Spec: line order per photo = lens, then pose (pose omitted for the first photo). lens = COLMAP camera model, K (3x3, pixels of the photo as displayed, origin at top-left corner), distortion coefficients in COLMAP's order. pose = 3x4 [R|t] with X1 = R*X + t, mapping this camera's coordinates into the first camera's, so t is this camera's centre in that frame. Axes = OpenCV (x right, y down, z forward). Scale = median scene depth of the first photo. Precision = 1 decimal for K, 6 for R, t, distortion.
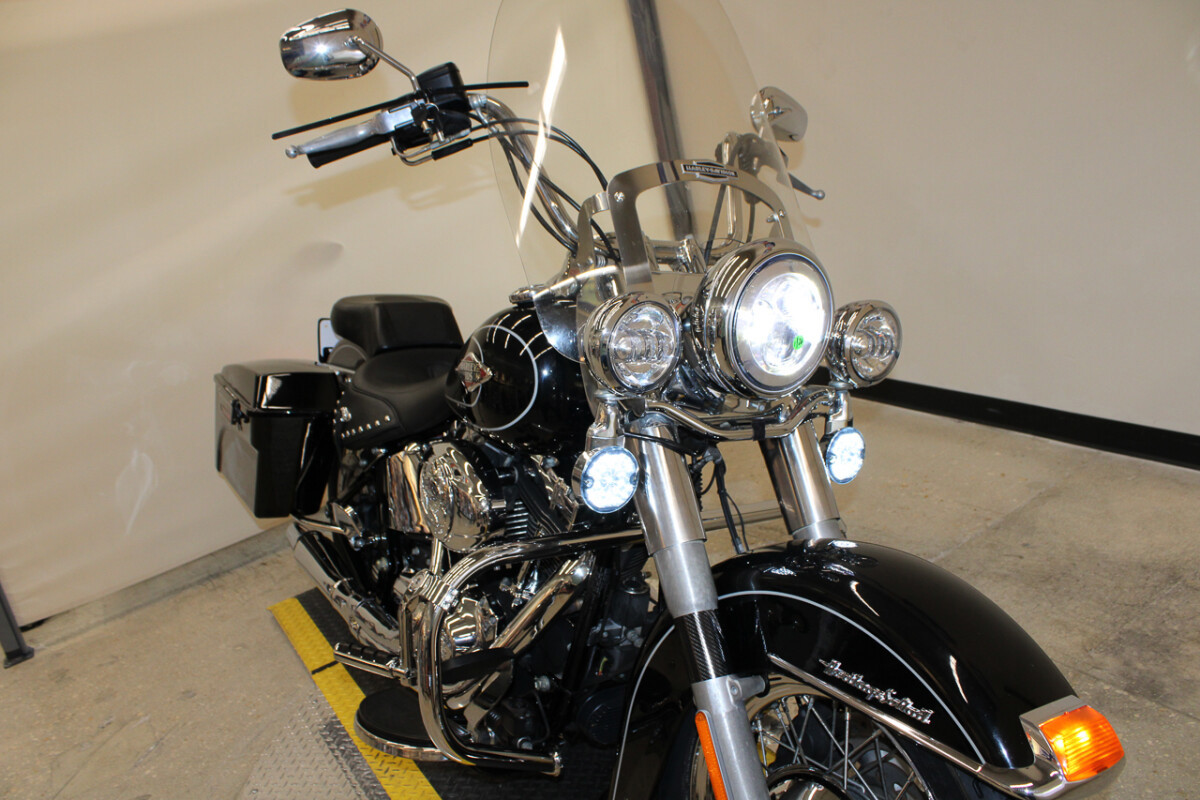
lens RADIAL K [[997.9, 0, 600.0], [0, 997.9, 400.0], [0, 0, 1]] dist [-0.161340, 0.149471]
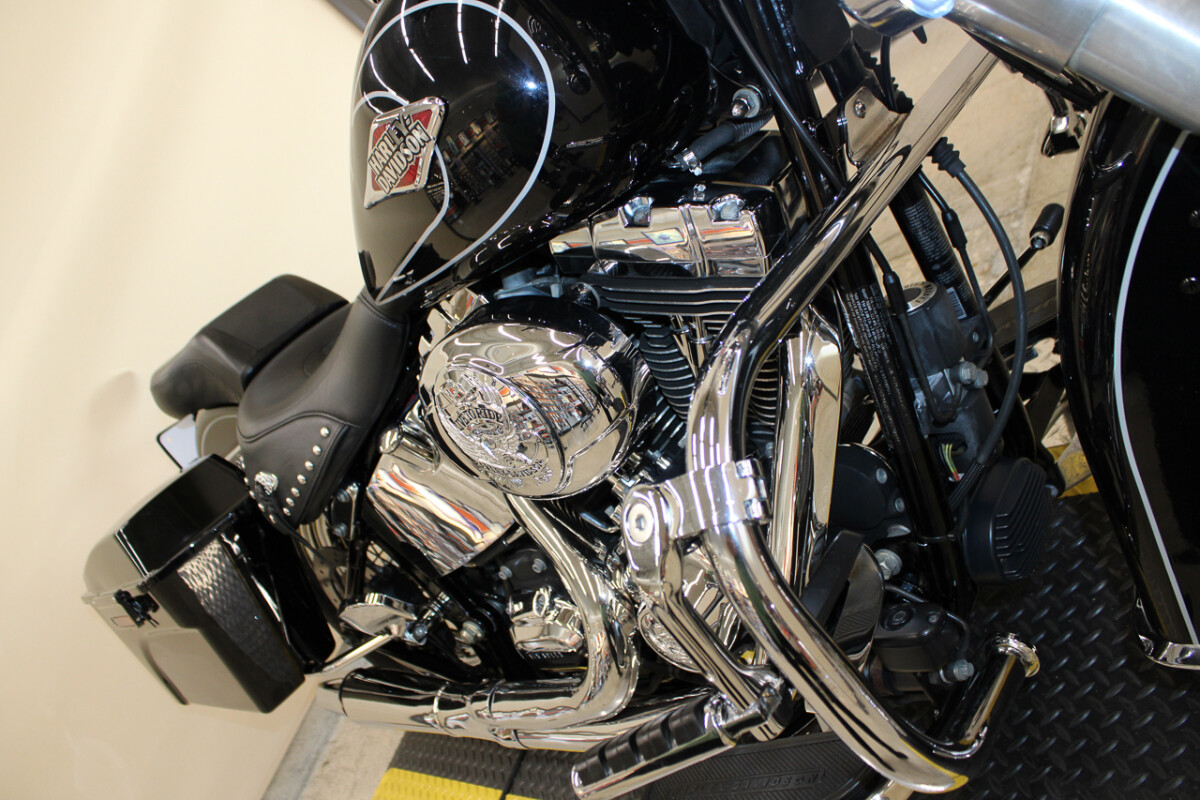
lens RADIAL K [[997.9, 0, 600.0], [0, 997.9, 400.0], [0, 0, 1]] dist [-0.161340, 0.149471]
pose [[0.759162, -0.643424, 0.098378, -0.127228], [0.640390, 0.765375, 0.064043, 0.067299], [-0.116503, 0.014381, 0.993086, 0.373048]]
